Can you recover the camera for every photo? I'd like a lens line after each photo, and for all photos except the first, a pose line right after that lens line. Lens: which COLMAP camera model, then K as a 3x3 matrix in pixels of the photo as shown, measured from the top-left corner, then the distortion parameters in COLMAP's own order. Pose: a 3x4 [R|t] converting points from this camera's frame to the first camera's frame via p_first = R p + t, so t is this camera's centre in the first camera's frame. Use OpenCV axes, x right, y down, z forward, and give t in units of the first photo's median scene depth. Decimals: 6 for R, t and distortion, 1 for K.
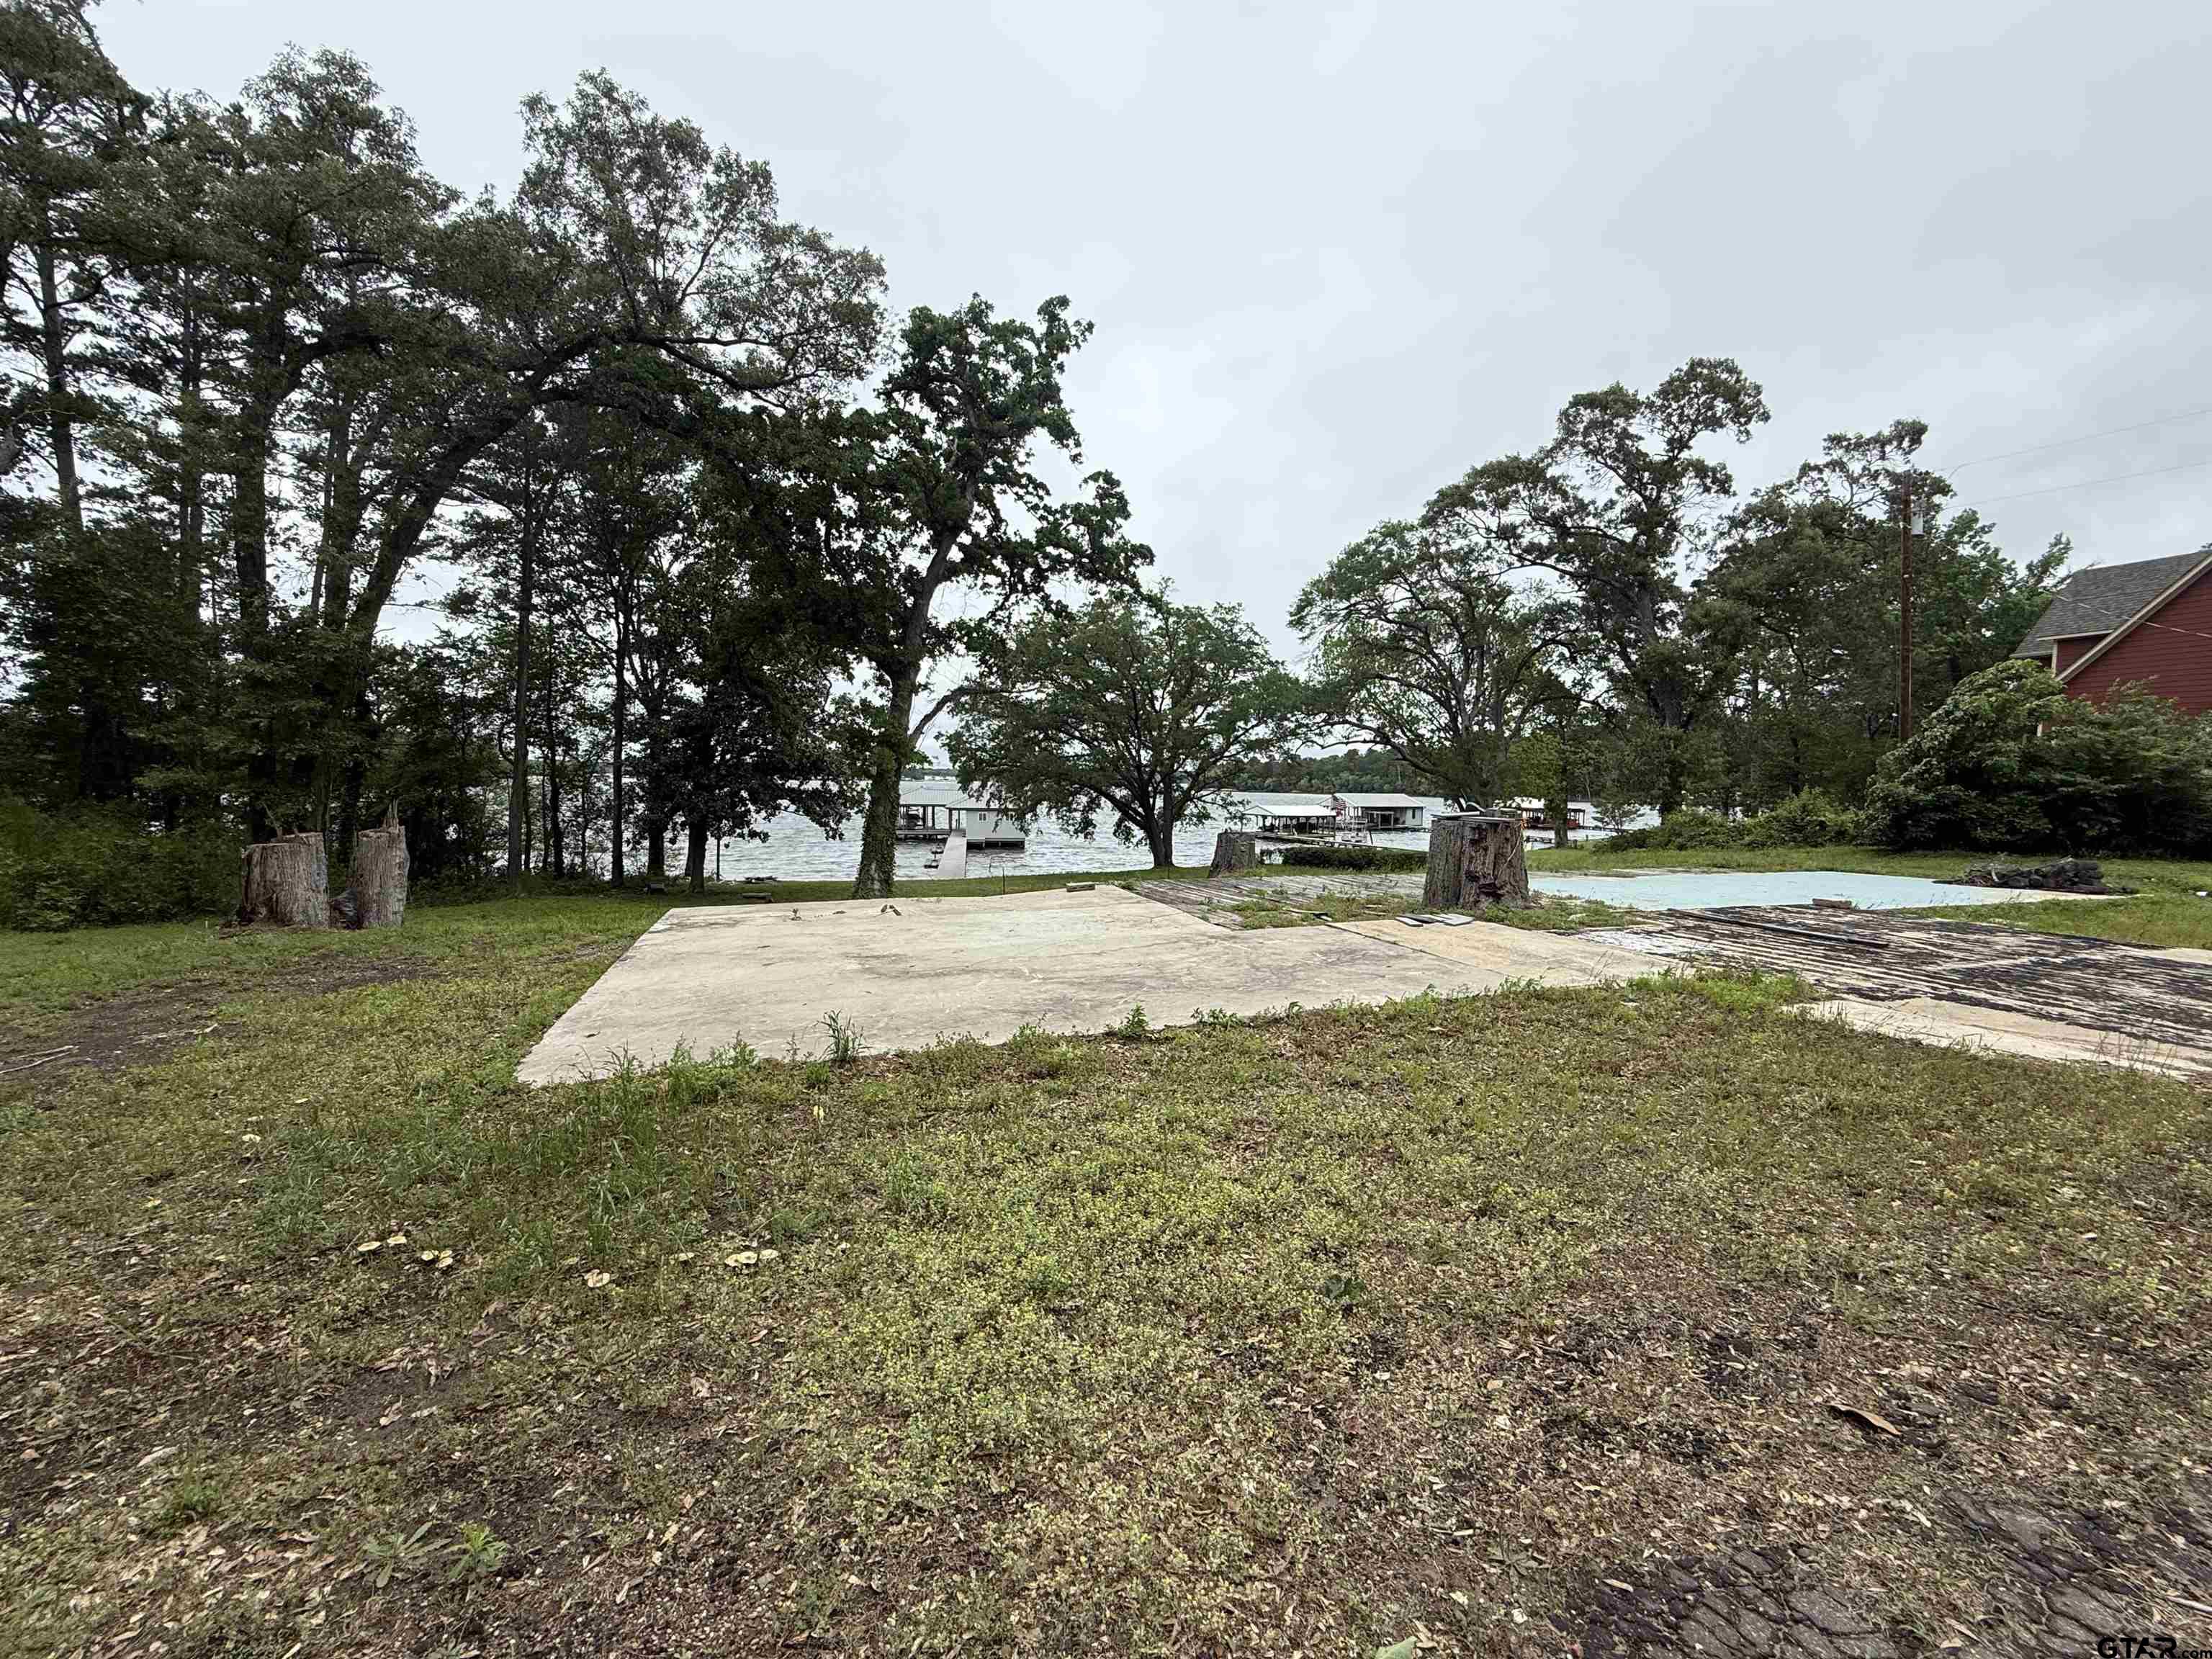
lens RADIAL K [[886.0, 0, 1109.2], [0, 886.0, 831.7], [0, 0, 1]] dist [-0.001334, 0.000496]
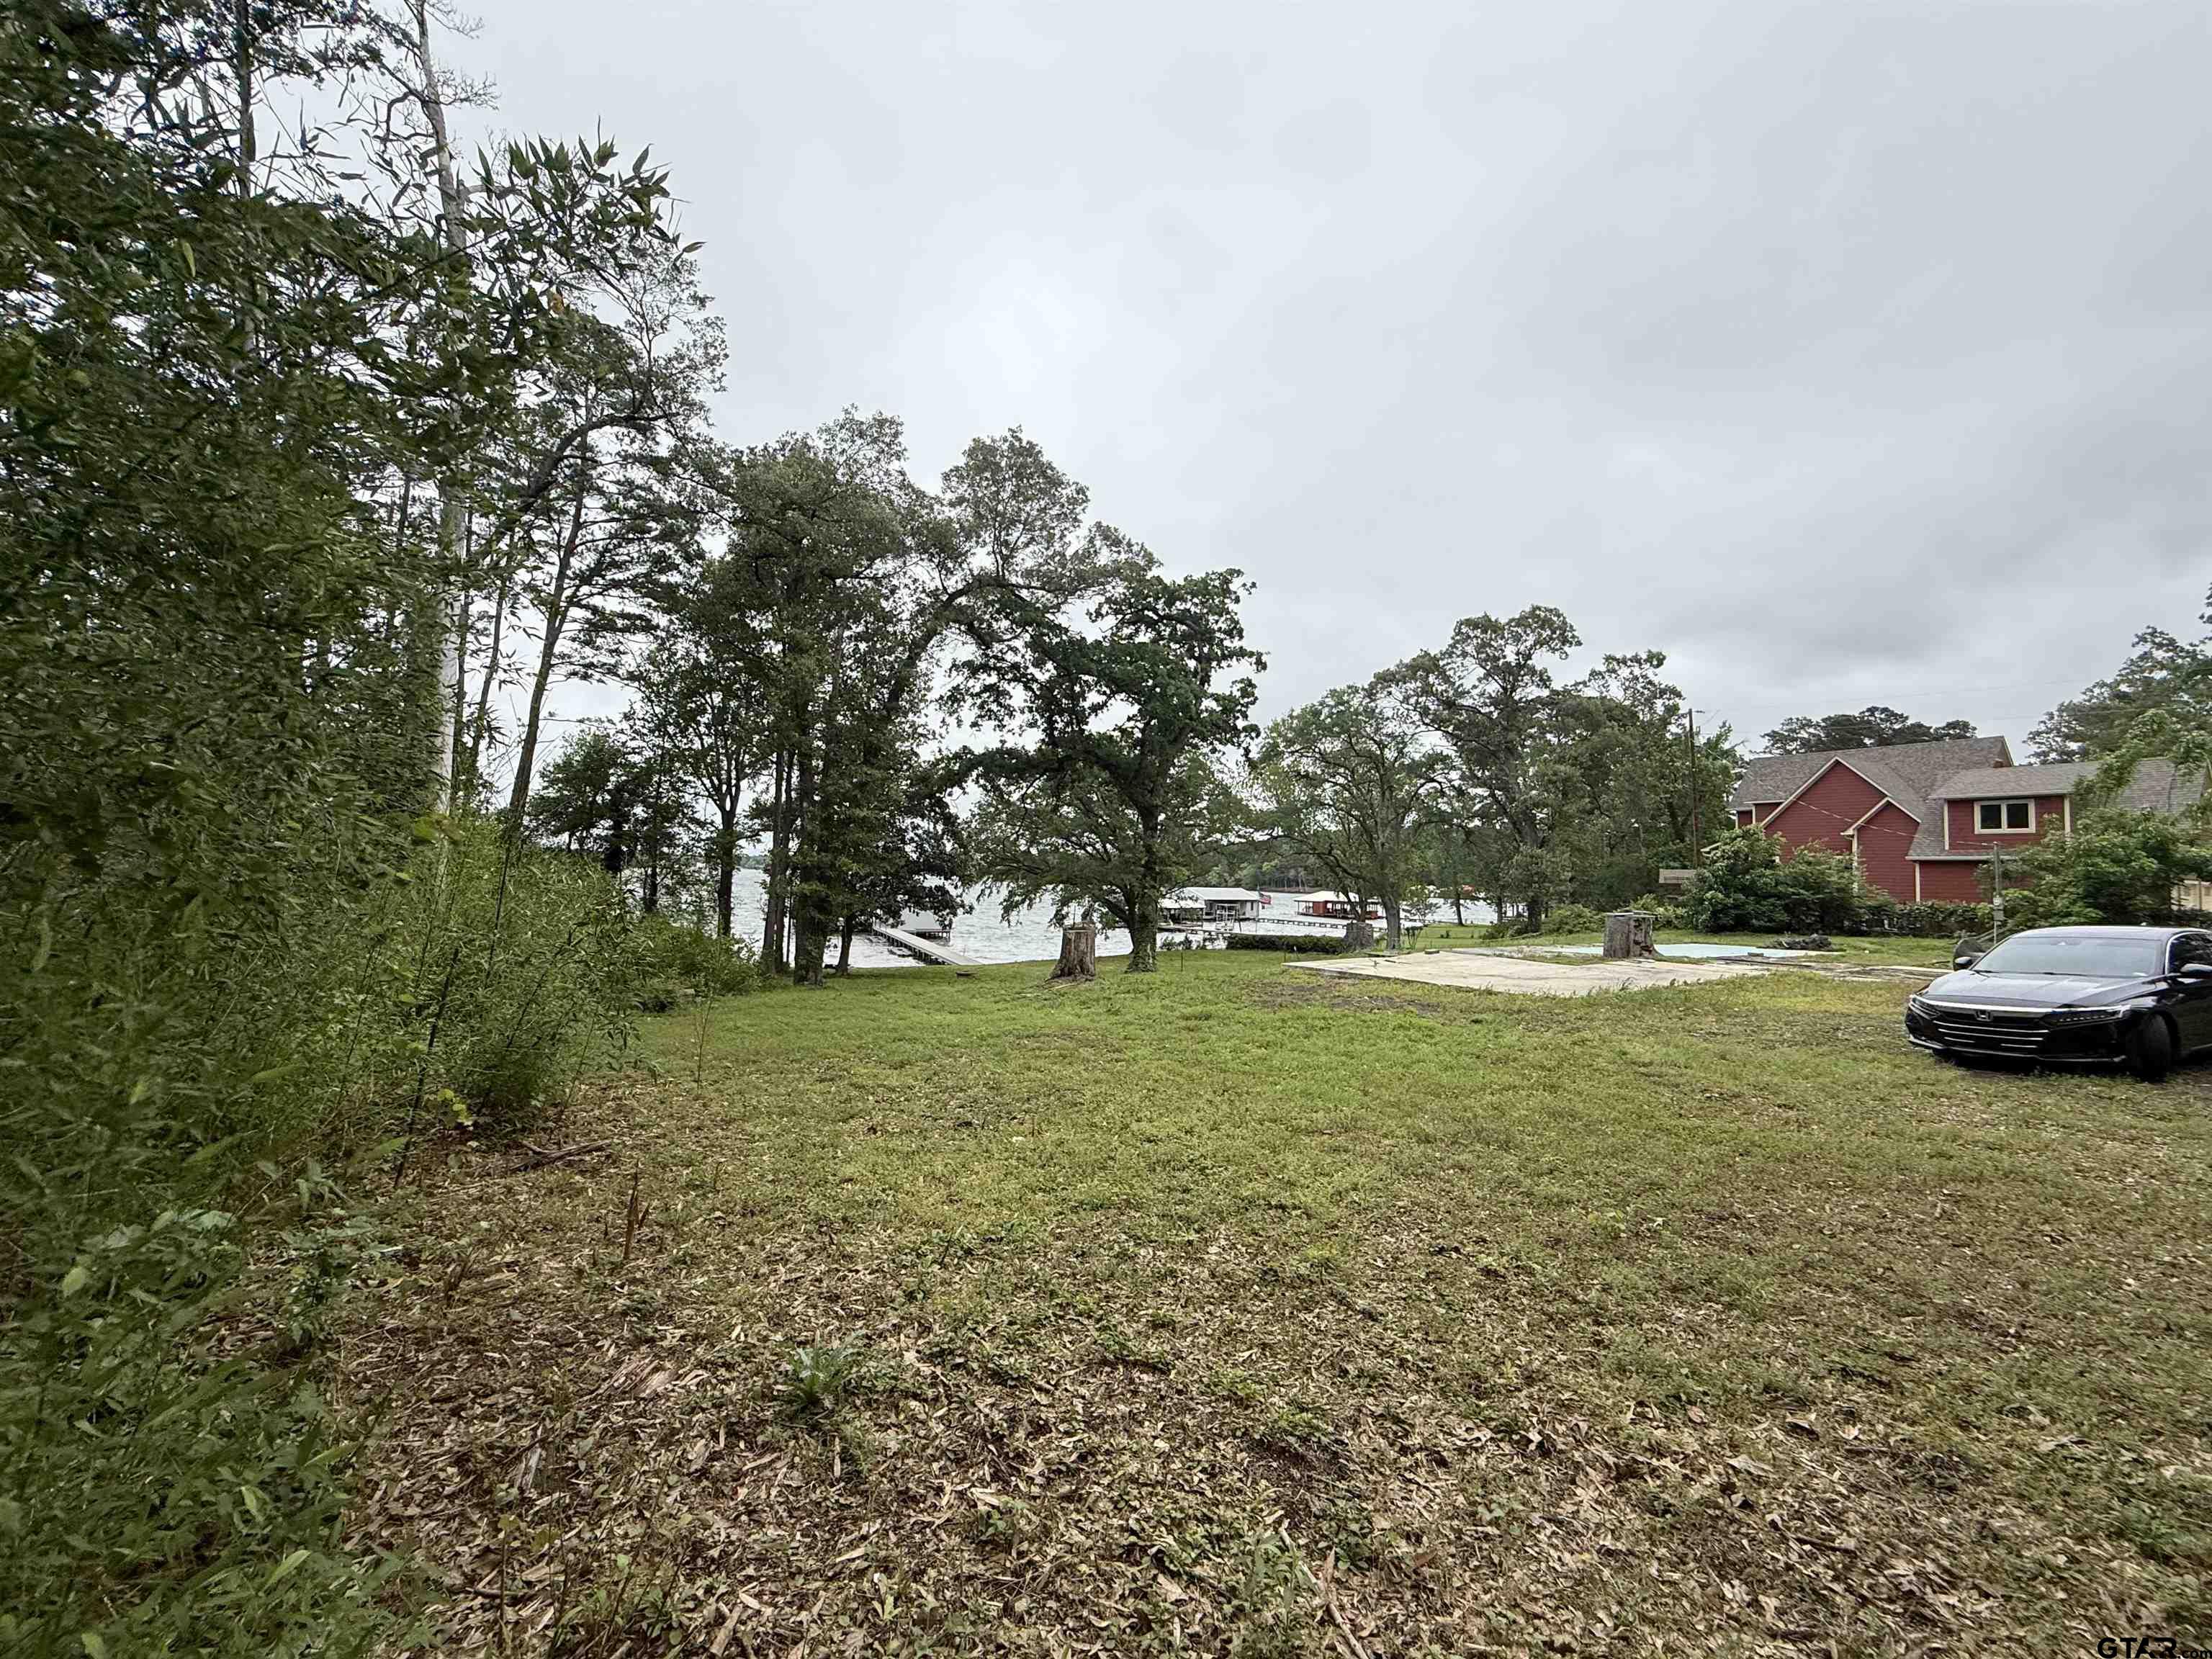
lens RADIAL K [[886.0, 0, 1102.3], [0, 886.0, 831.1], [0, 0, 1]] dist [-0.001334, 0.000496]
pose [[0.974736, 0.024161, 0.222050, -0.355514], [-0.001580, 0.994853, -0.101313, -0.000246], [-0.223355, 0.098403, 0.969757, -0.234873]]
